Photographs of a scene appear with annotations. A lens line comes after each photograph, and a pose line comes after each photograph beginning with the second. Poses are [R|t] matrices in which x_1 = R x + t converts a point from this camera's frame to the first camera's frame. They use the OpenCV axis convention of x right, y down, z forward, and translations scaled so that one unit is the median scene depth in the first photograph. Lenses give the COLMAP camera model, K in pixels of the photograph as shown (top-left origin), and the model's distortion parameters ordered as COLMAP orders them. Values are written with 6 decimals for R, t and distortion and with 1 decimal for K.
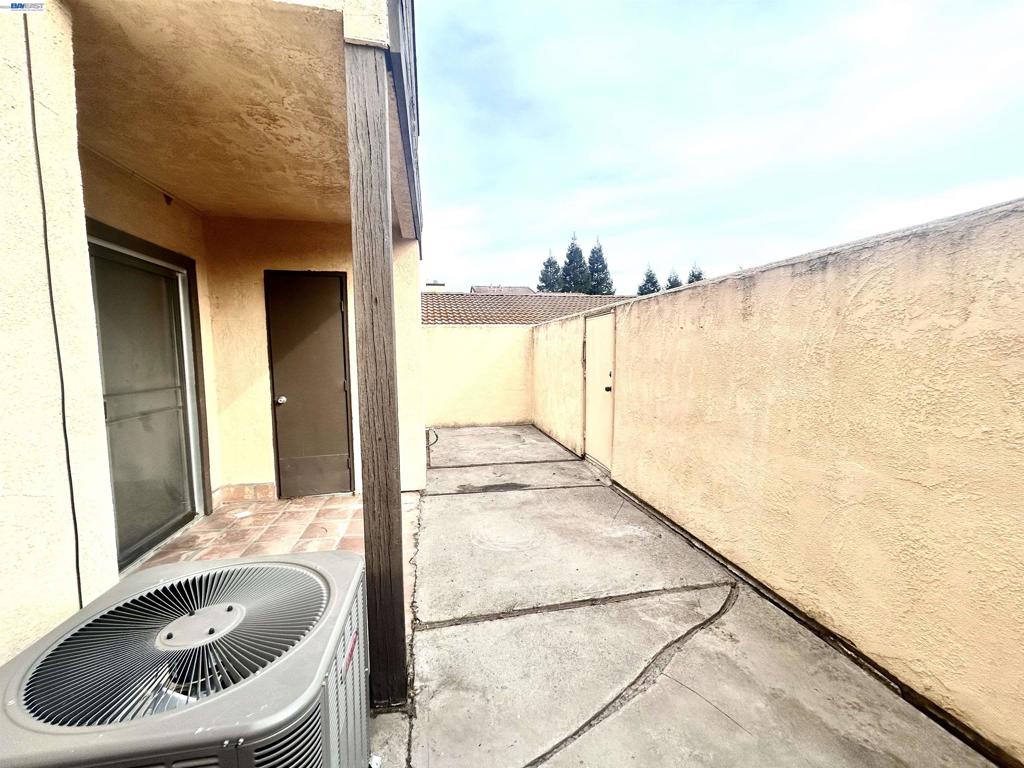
lens RADIAL K [[410.6, 0, 511.0], [0, 410.6, 382.9], [0, 0, 1]] dist [-0.000853, -0.000113]
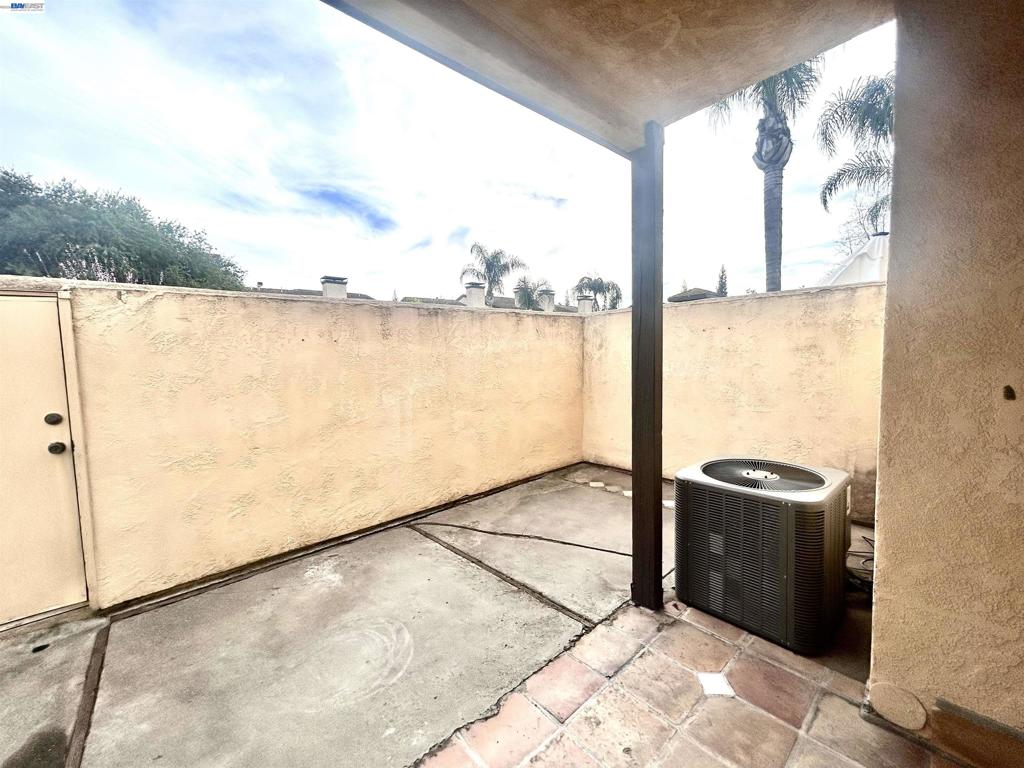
lens RADIAL K [[410.6, 0, 511.0], [0, 410.6, 382.9], [0, 0, 1]] dist [-0.000853, -0.000113]
pose [[-0.505784, -0.040938, 0.861689, -0.849342], [0.098608, 0.989583, 0.104894, -0.111820], [-0.857006, 0.138023, -0.496478, 1.375187]]
